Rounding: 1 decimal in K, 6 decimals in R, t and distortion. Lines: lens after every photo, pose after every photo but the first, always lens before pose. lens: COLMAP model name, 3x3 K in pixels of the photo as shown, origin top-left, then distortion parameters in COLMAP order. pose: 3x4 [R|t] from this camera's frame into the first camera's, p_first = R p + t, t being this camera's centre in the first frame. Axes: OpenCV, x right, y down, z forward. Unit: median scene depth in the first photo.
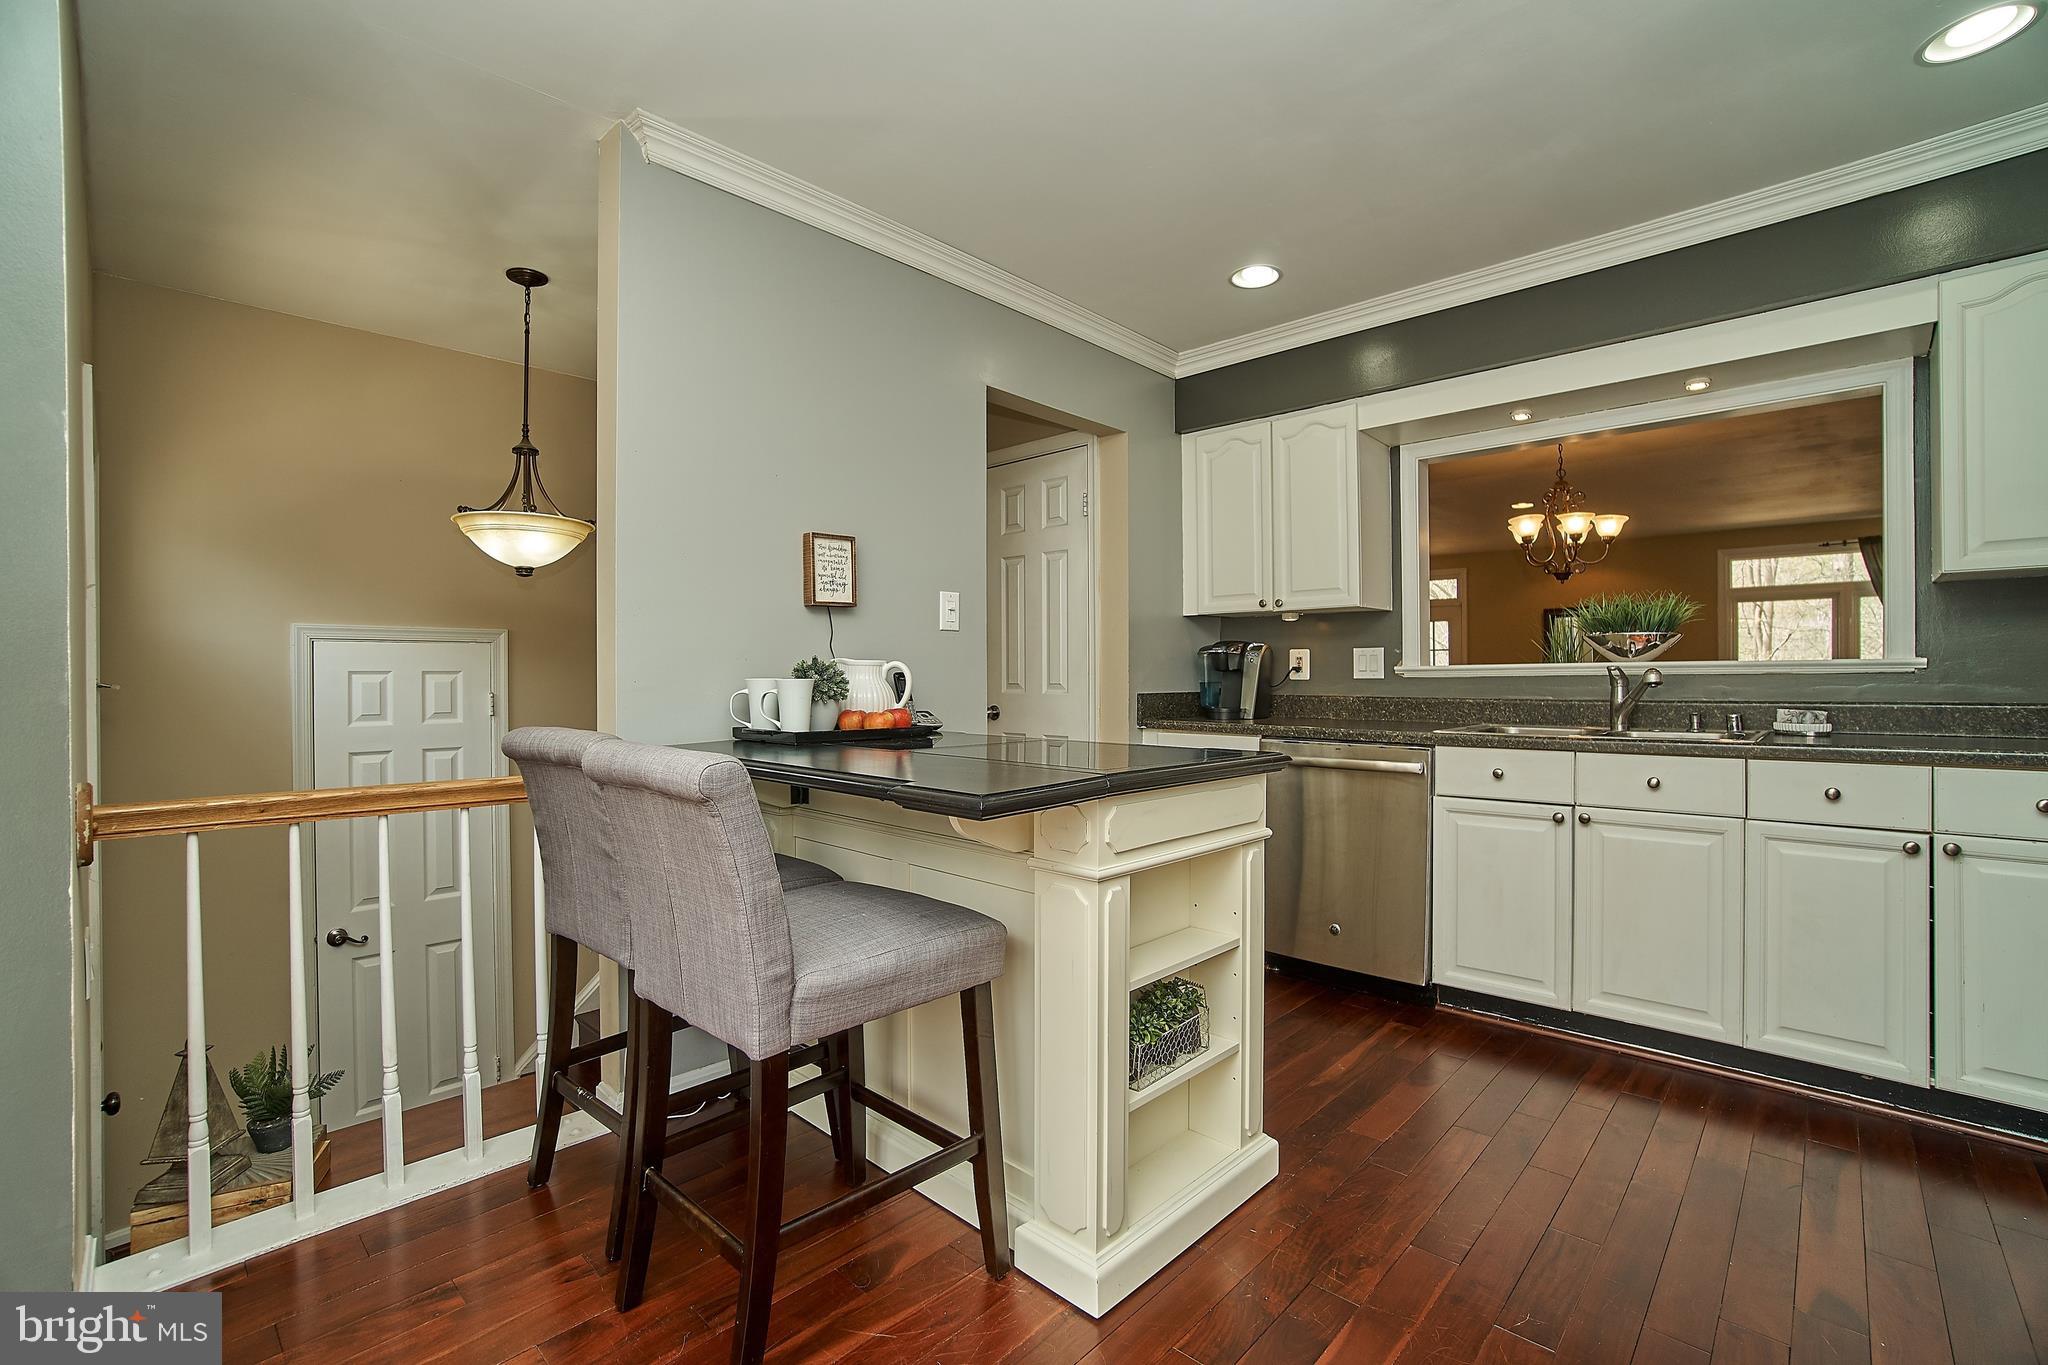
lens RADIAL K [[899.3, 0, 1018.2], [0, 899.3, 672.6], [0, 0, 1]] dist [-0.058782, 0.021279]
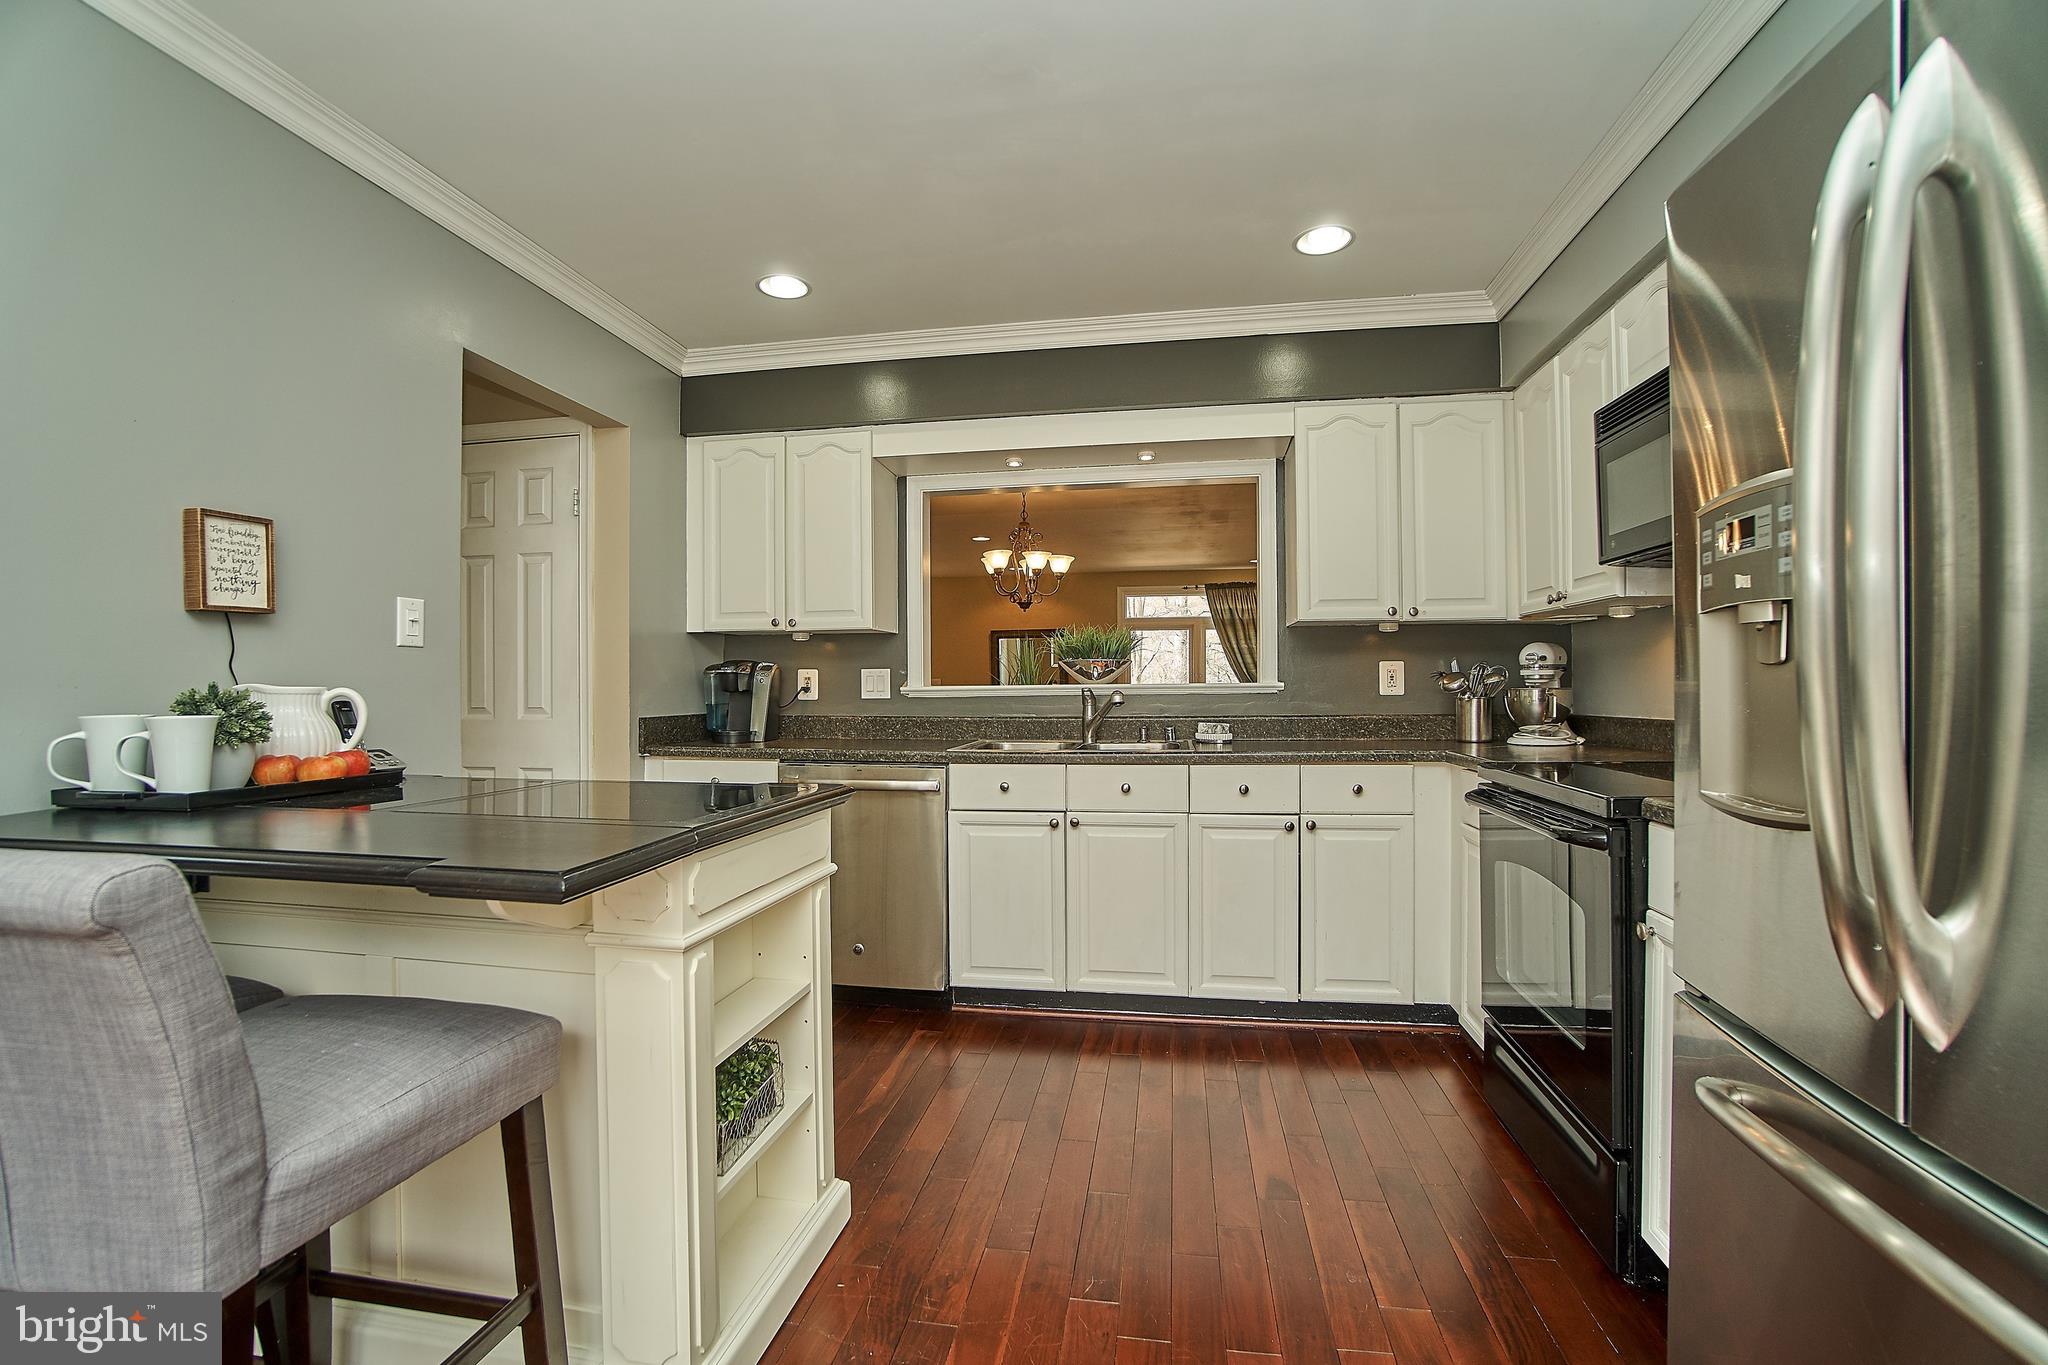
lens RADIAL K [[905.0, 0, 1024.0], [0, 905.0, 682.5], [0, 0, 1]] dist [-0.061693, 0.023586]
pose [[0.832955, -0.000053, 0.553341, -0.062668], [0.001682, 0.999996, -0.002437, -0.013544], [-0.553338, 0.002960, 0.832951, 0.052616]]
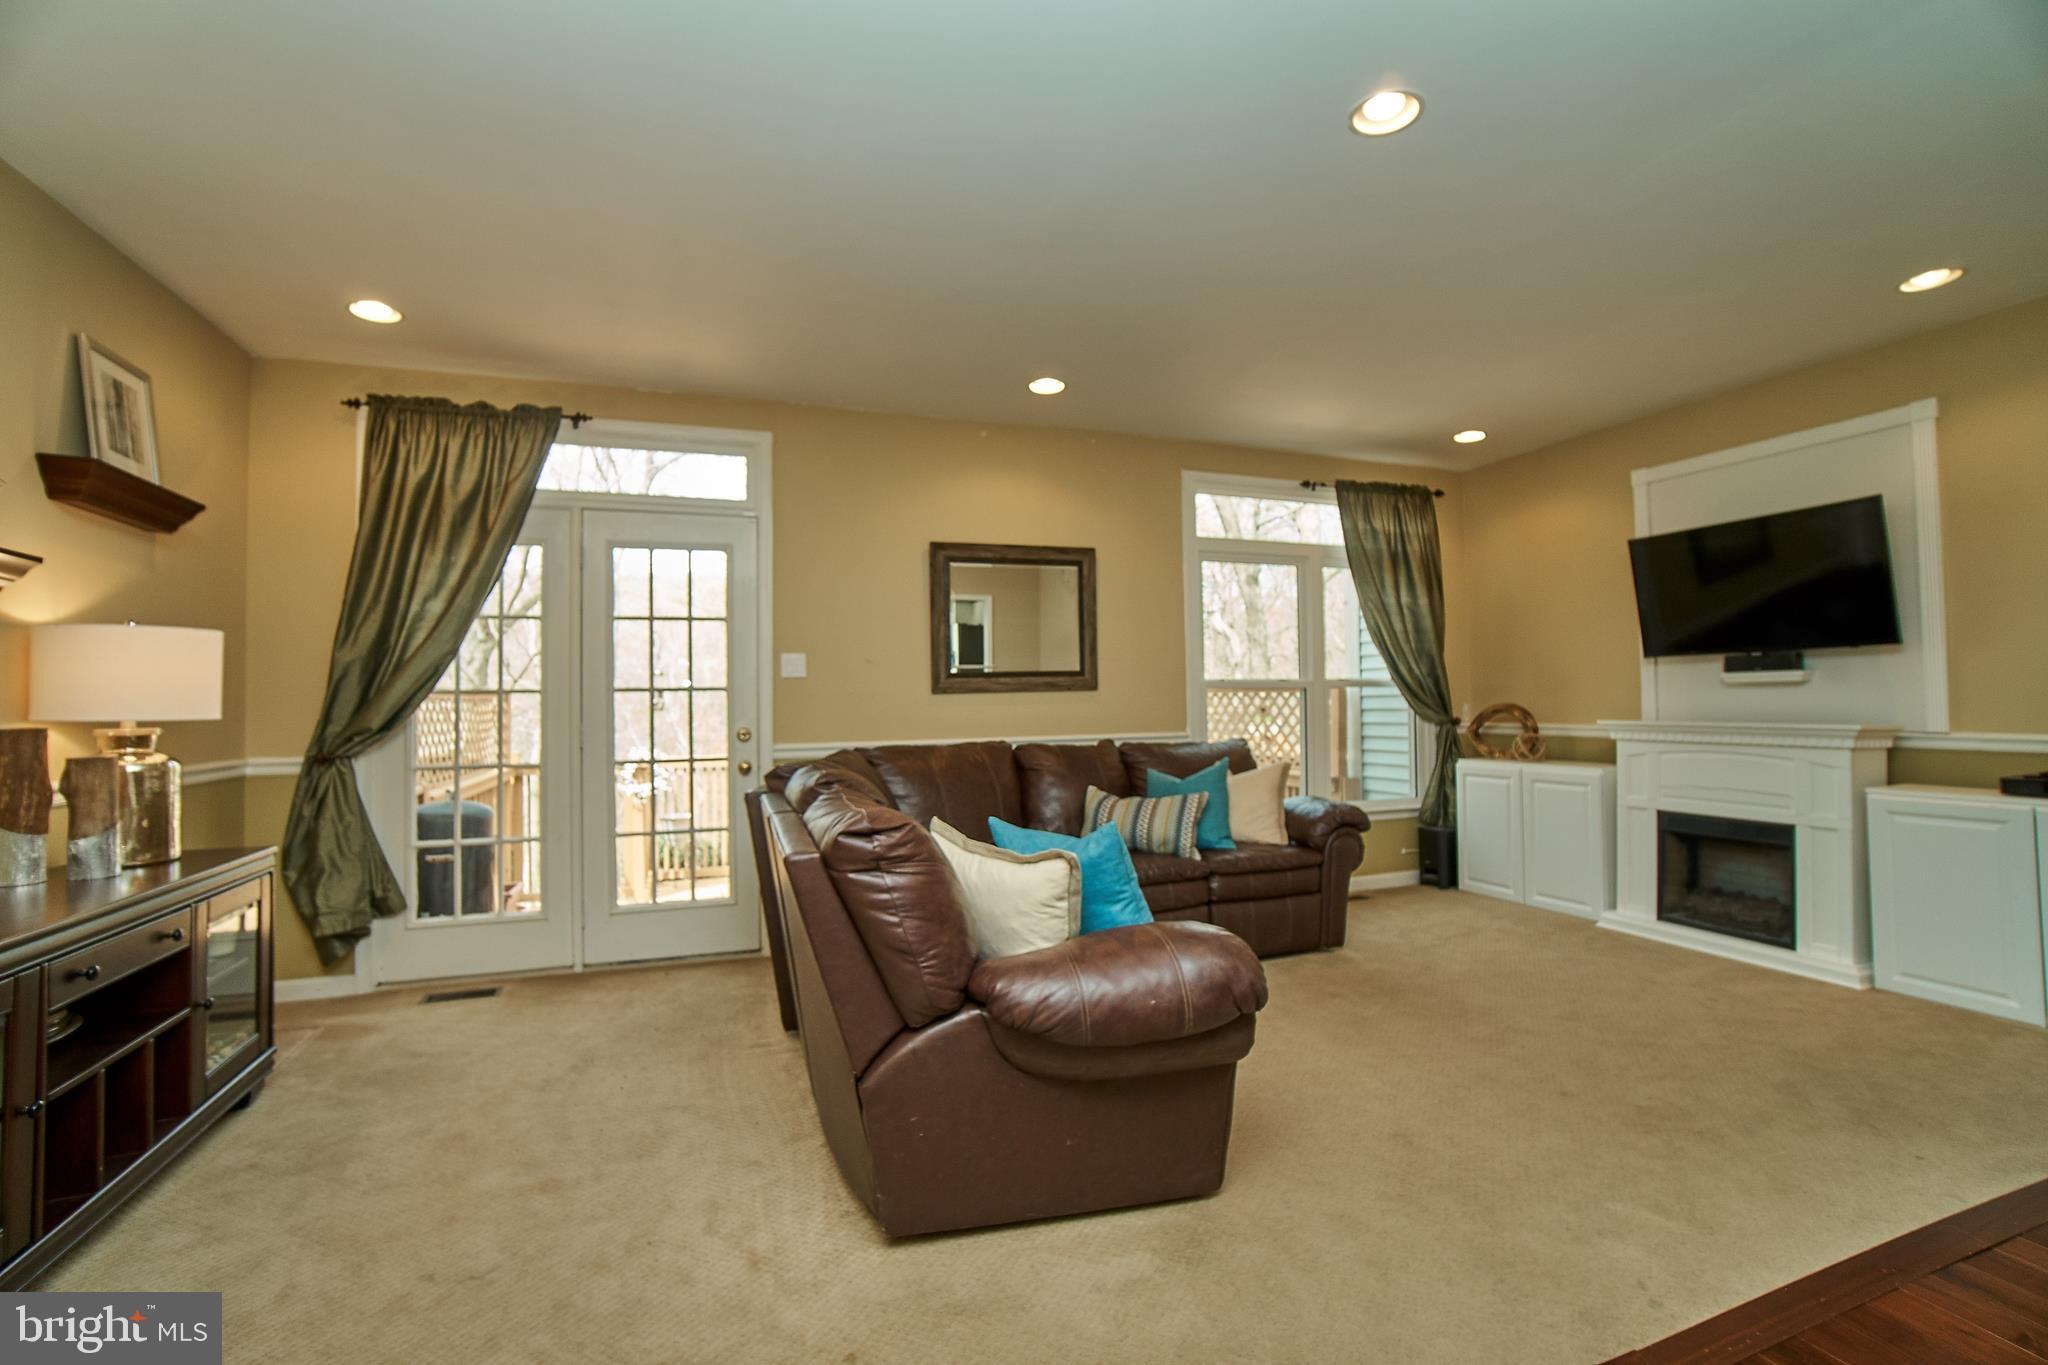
lens RADIAL K [[899.3, 0, 1018.2], [0, 899.3, 672.6], [0, 0, 1]] dist [-0.058782, 0.021279]
pose [[0.452019, 0.029417, 0.891523, 0.897820], [0.009853, 0.999230, -0.037967, 0.092353], [-0.891954, 0.025946, 0.451381, 3.659897]]
